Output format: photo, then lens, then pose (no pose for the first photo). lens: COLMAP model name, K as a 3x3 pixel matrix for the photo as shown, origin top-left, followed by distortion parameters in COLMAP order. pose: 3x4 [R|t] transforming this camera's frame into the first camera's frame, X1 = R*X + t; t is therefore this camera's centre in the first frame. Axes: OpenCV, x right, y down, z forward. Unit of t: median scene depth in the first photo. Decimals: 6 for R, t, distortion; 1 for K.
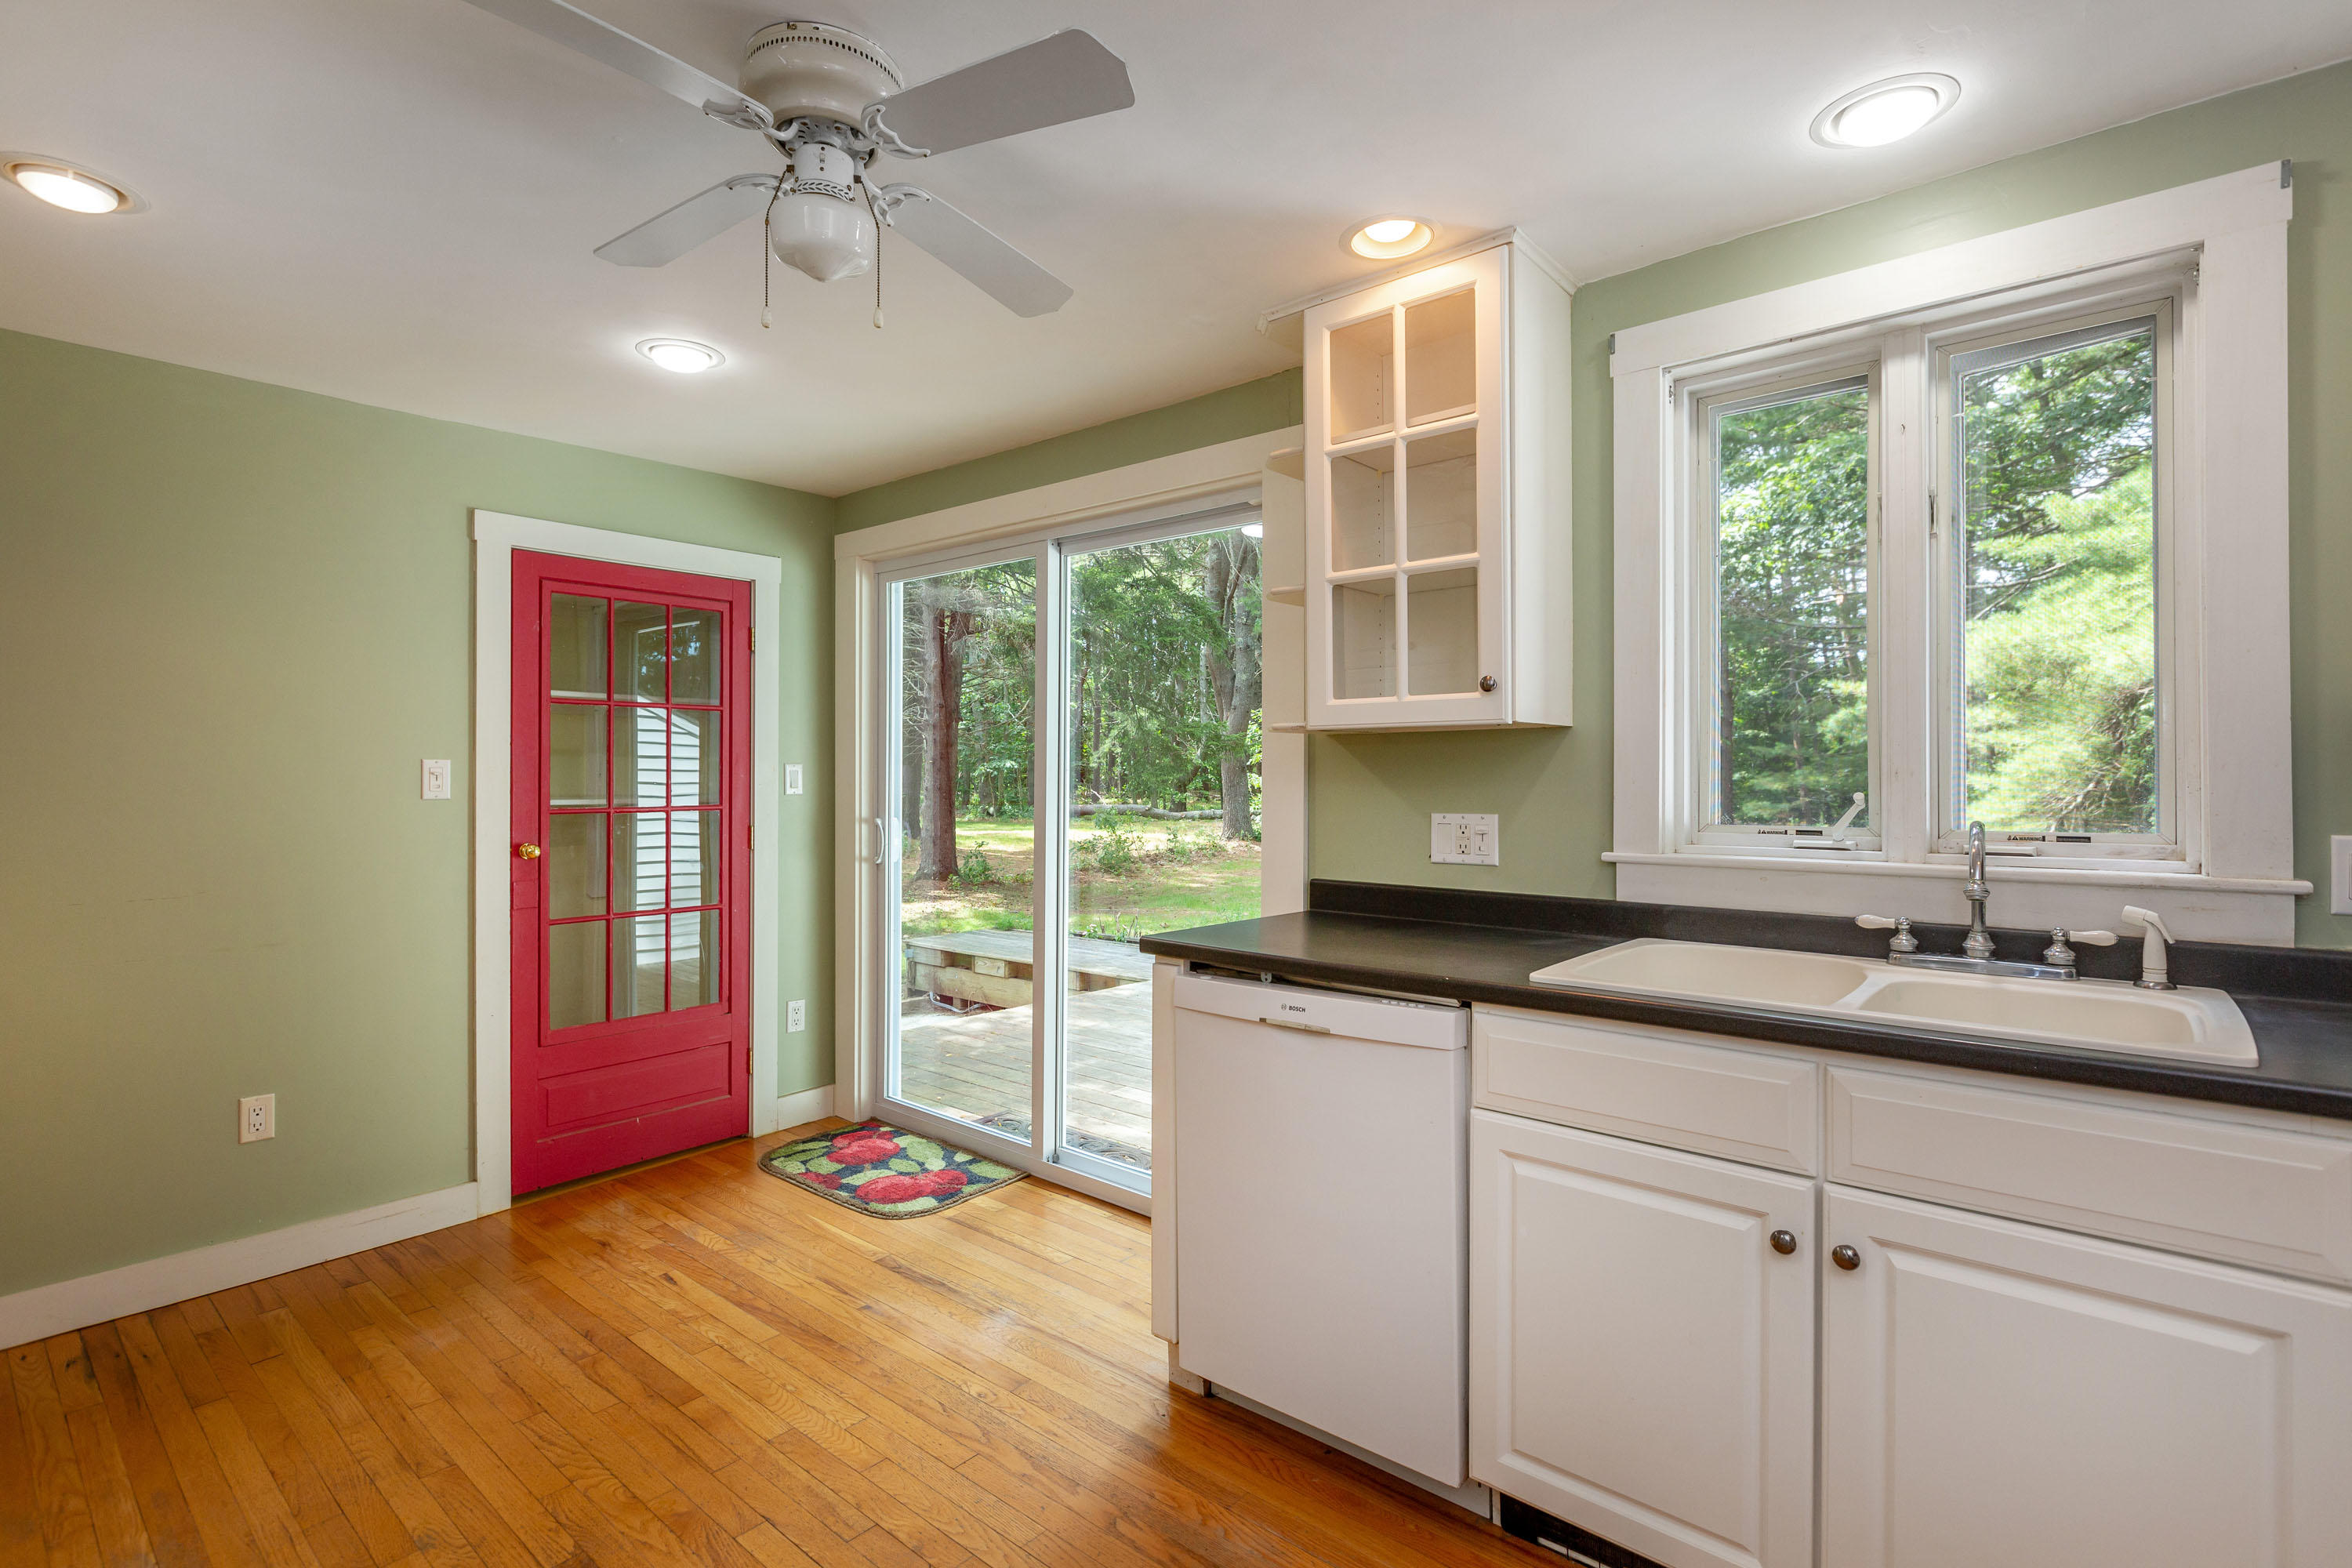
lens RADIAL K [[1113.6, 0, 1173.7], [0, 1113.6, 775.0], [0, 0, 1]] dist [-0.003225, -0.000880]
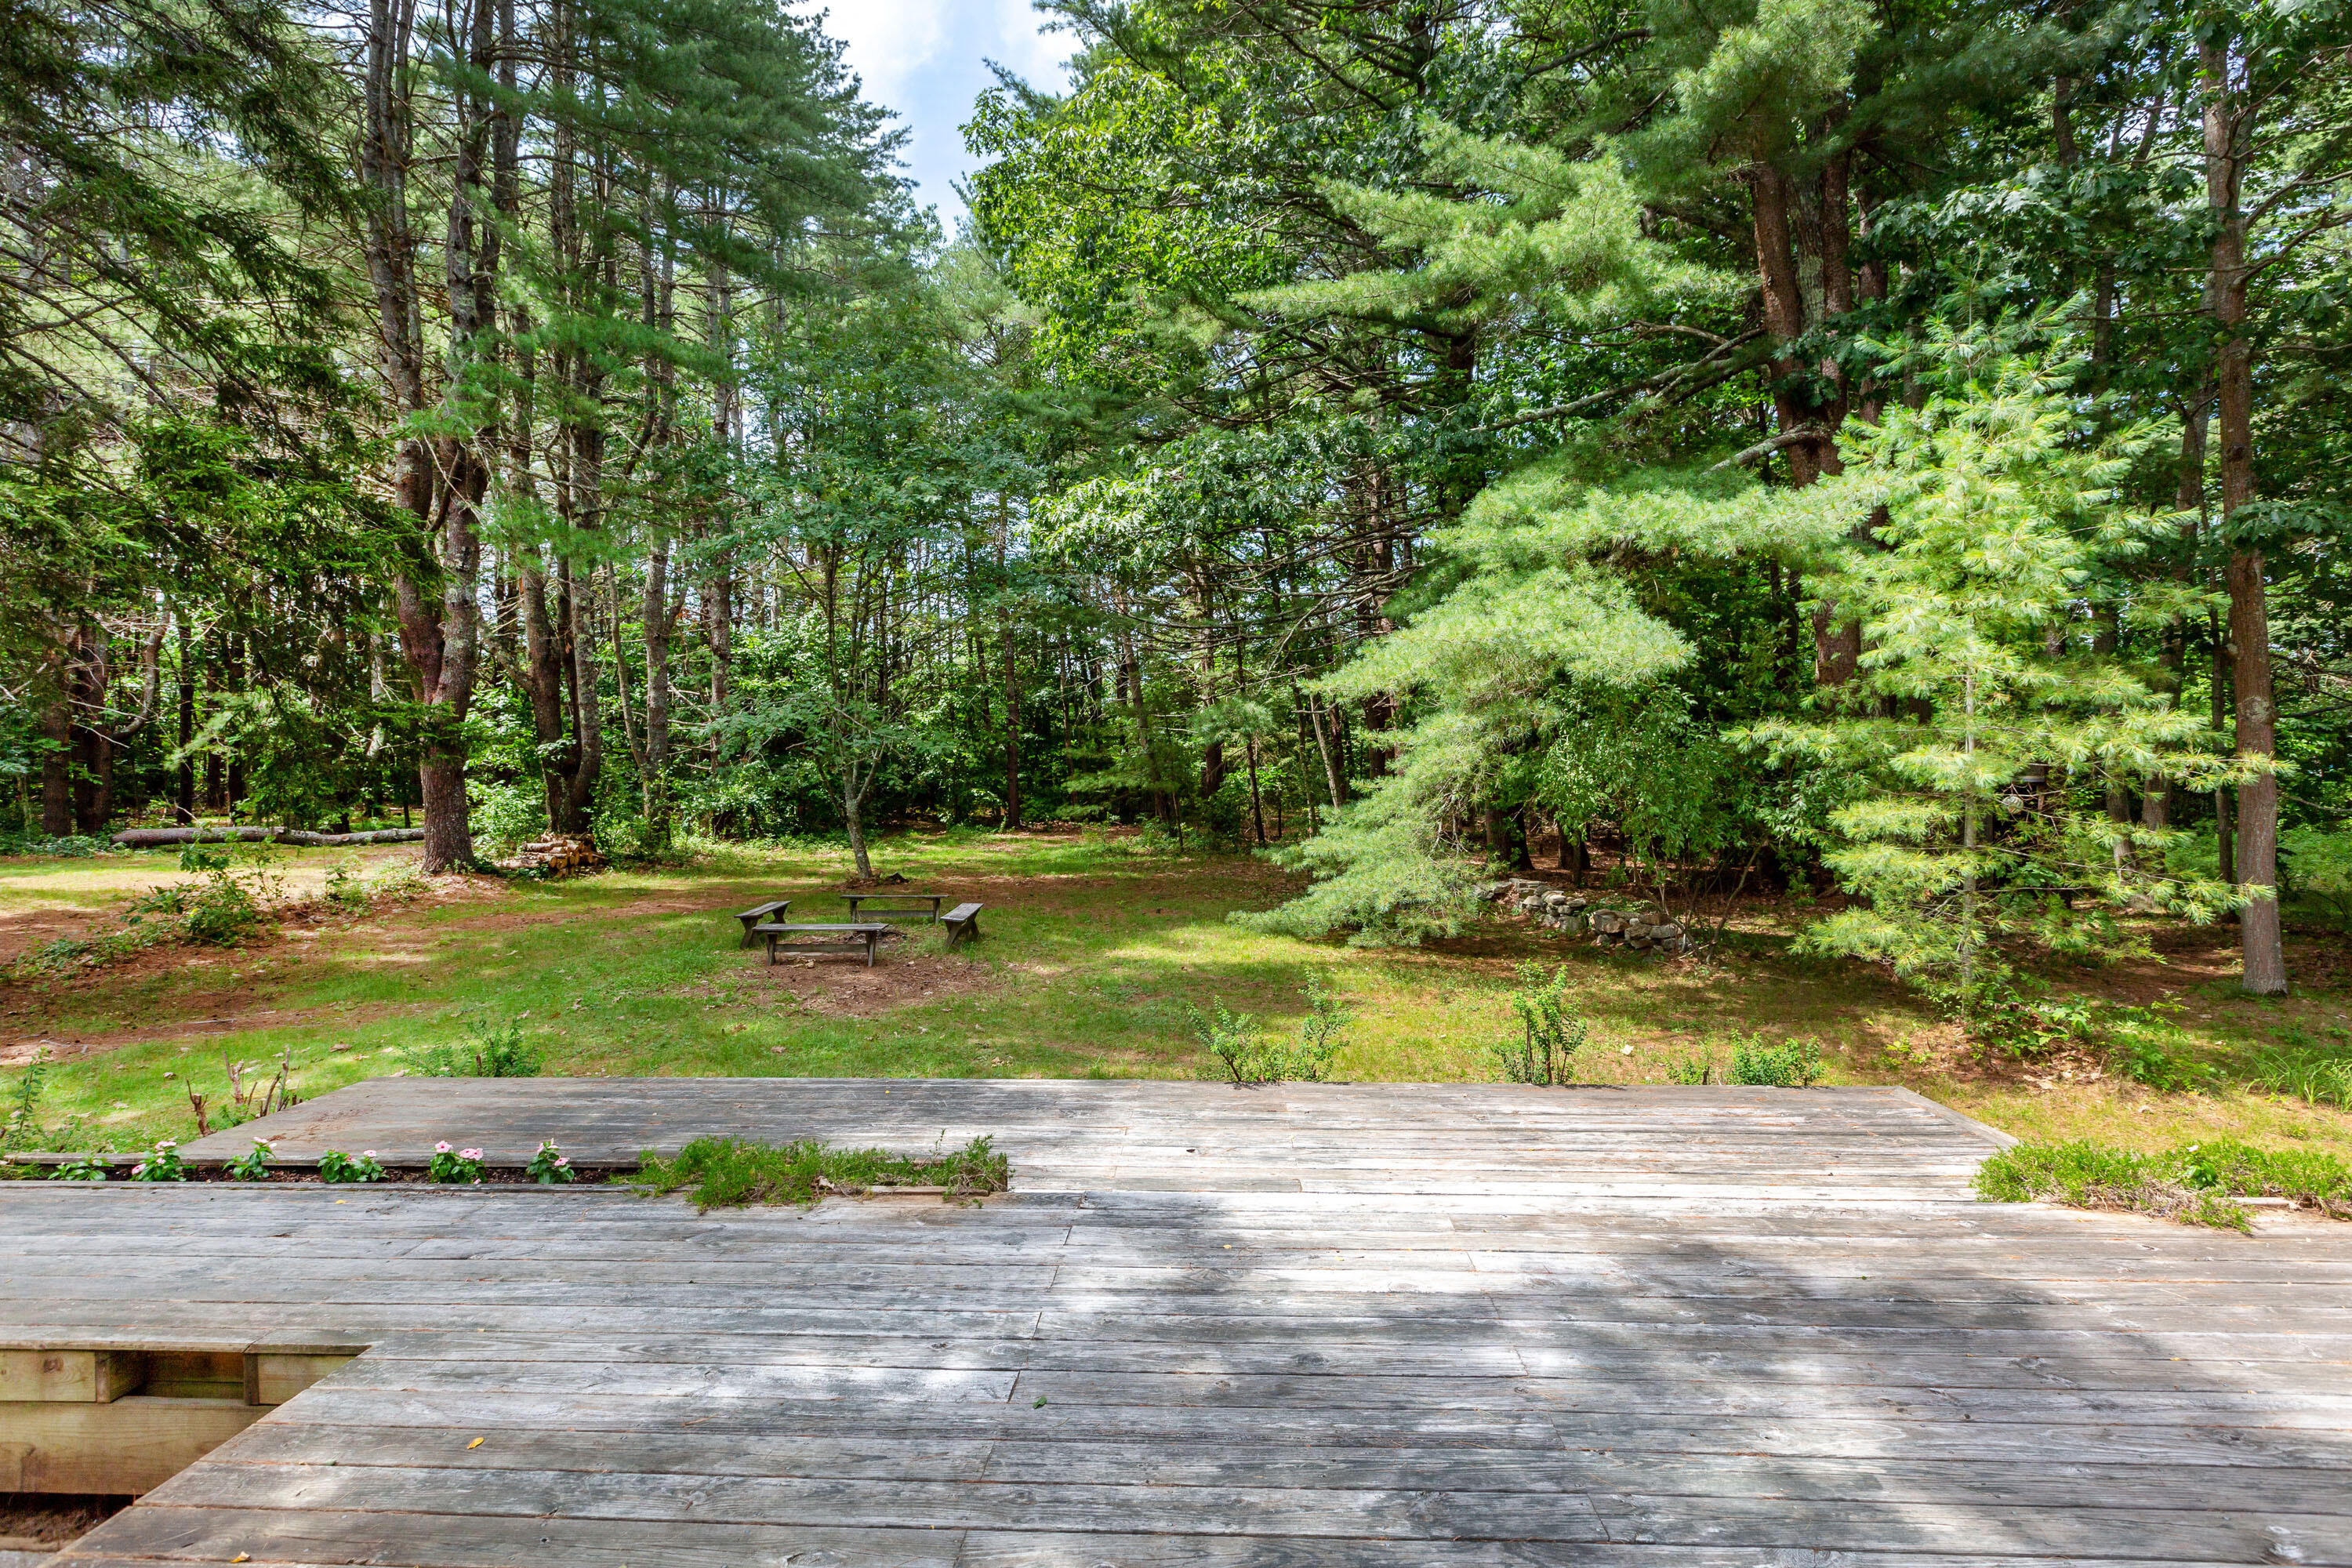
lens RADIAL K [[1113.6, 0, 1173.7], [0, 1113.6, 775.0], [0, 0, 1]] dist [-0.003225, -0.000880]
pose [[0.791833, -0.006020, 0.610708, -0.010872], [0.008226, 0.999966, -0.000809, -0.000233], [-0.610682, 0.005664, 0.791855, 0.184948]]
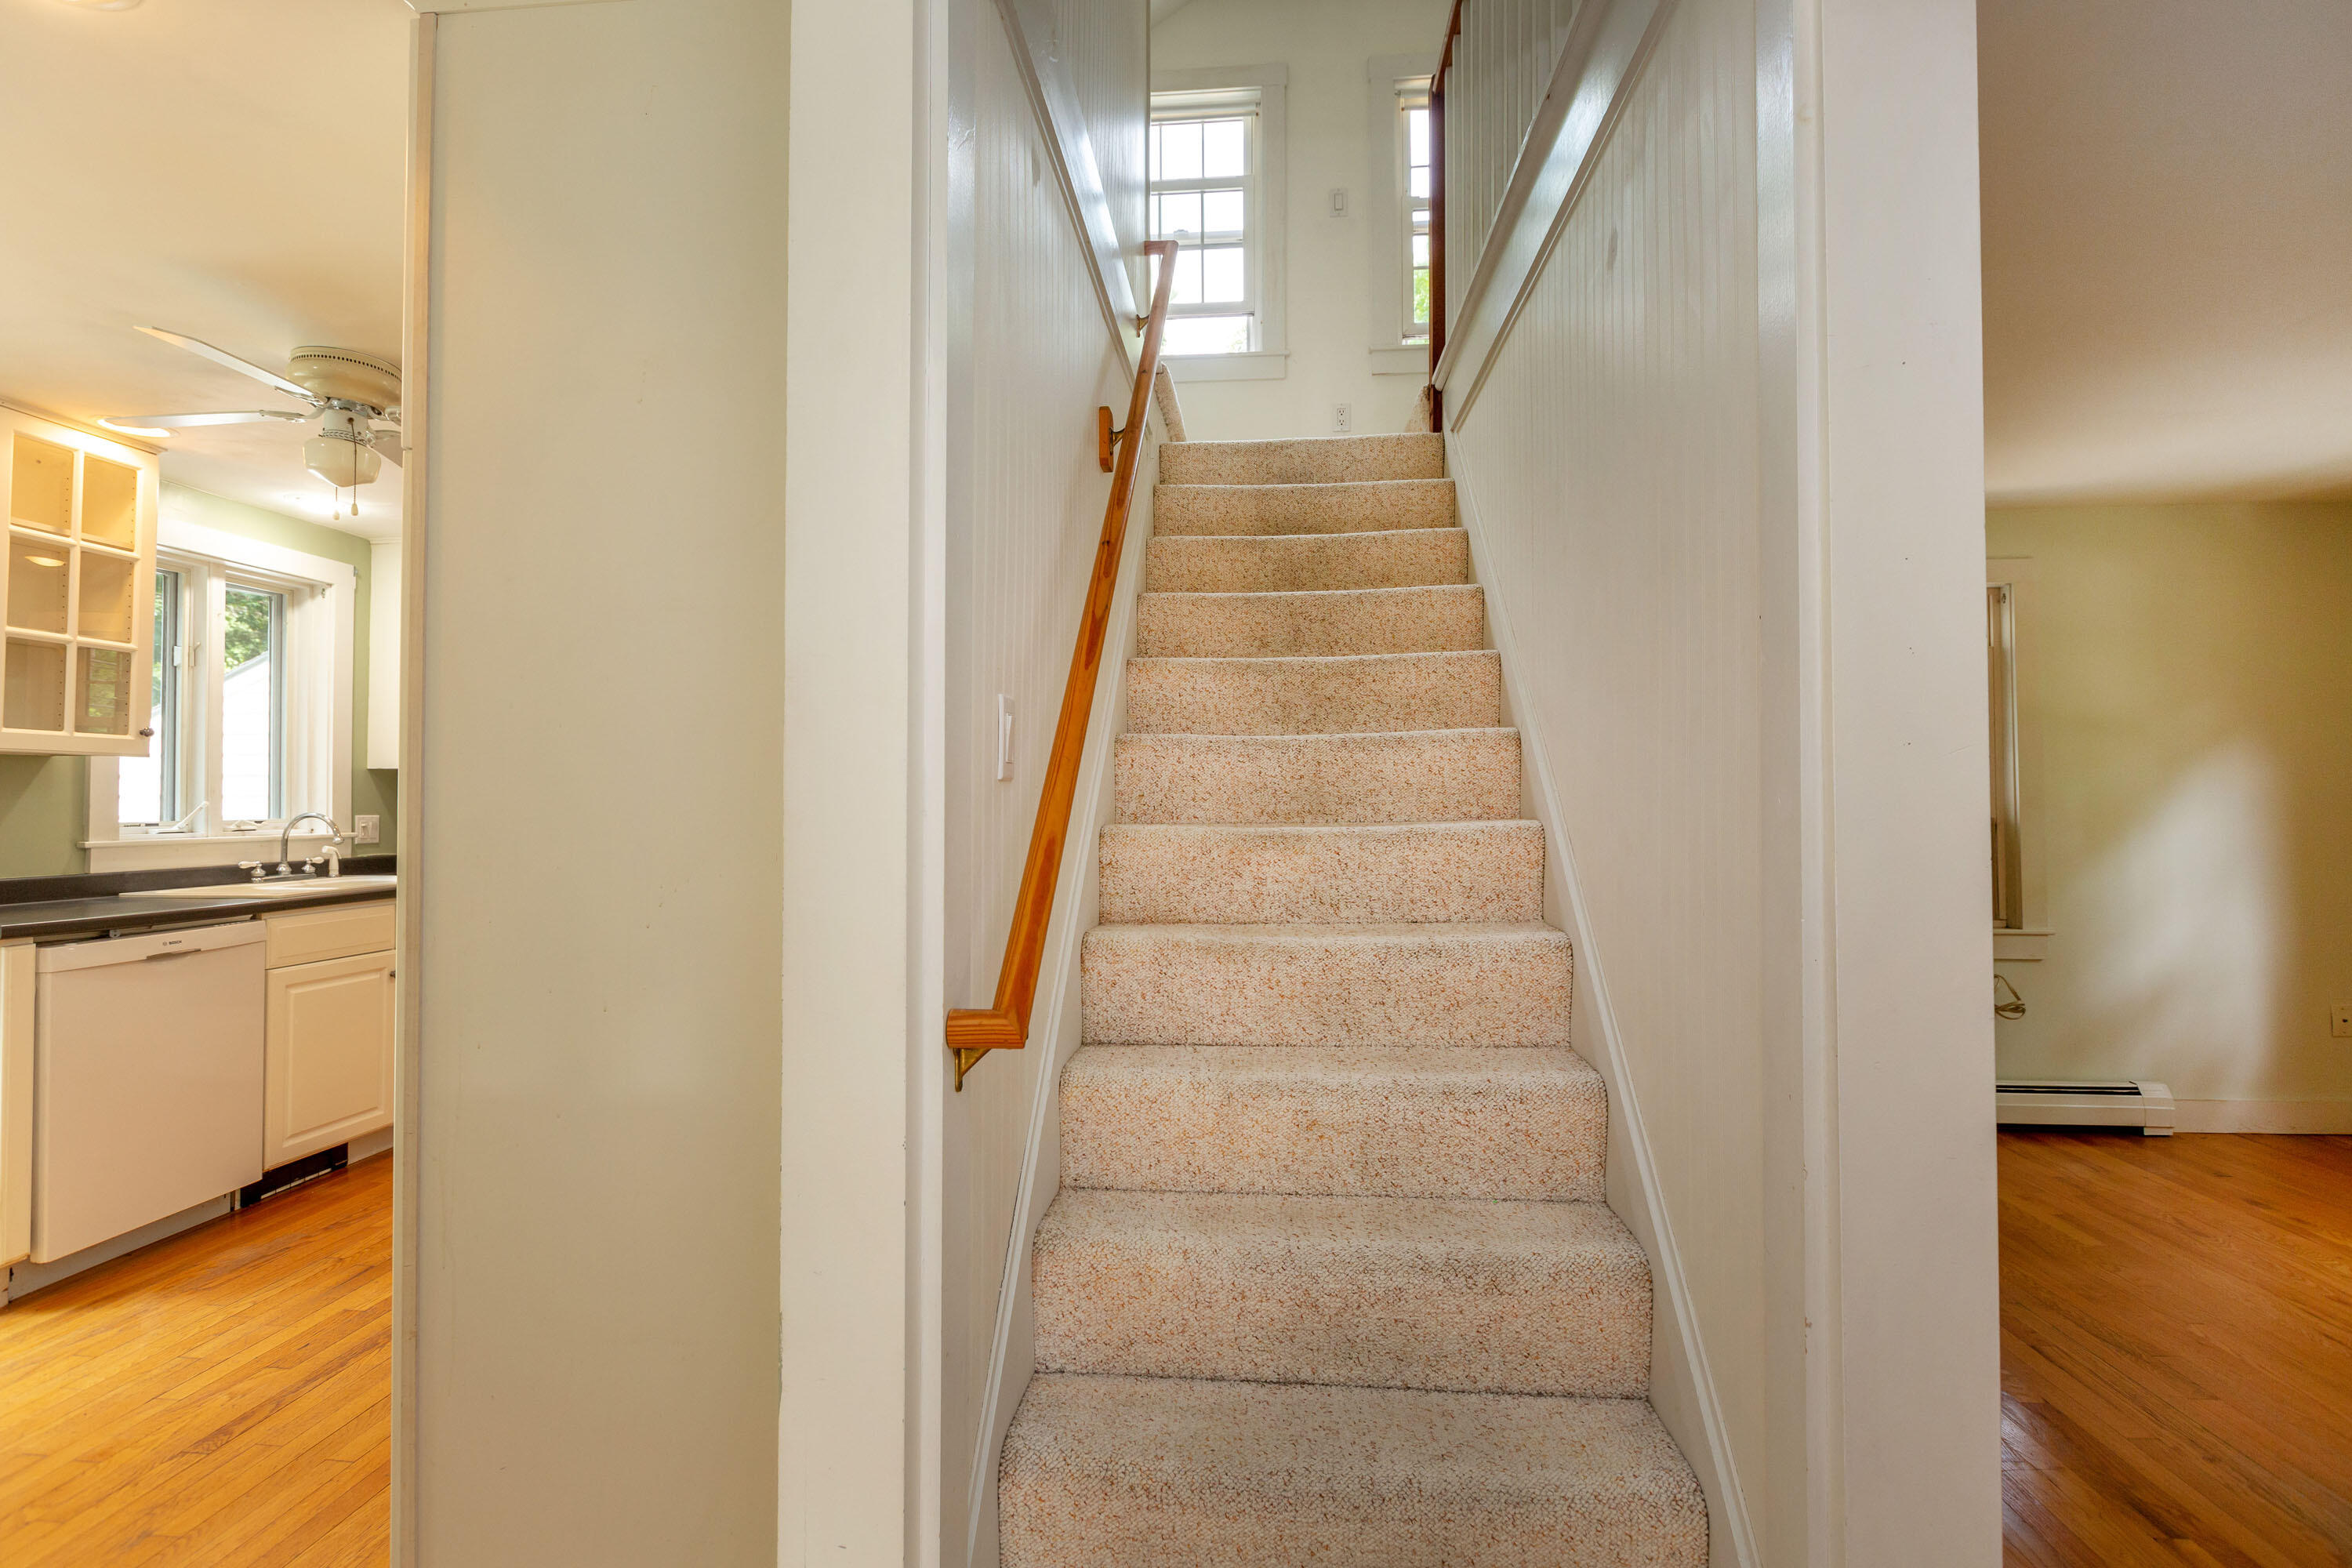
lens RADIAL K [[1113.6, 0, 1173.7], [0, 1113.6, 775.0], [0, 0, 1]] dist [-0.003225, -0.000880]
pose [[-0.585941, 0.020202, 0.810102, -1.787621], [-0.004707, 0.999587, -0.028332, 0.015489], [-0.810340, -0.020414, -0.585604, 0.727606]]
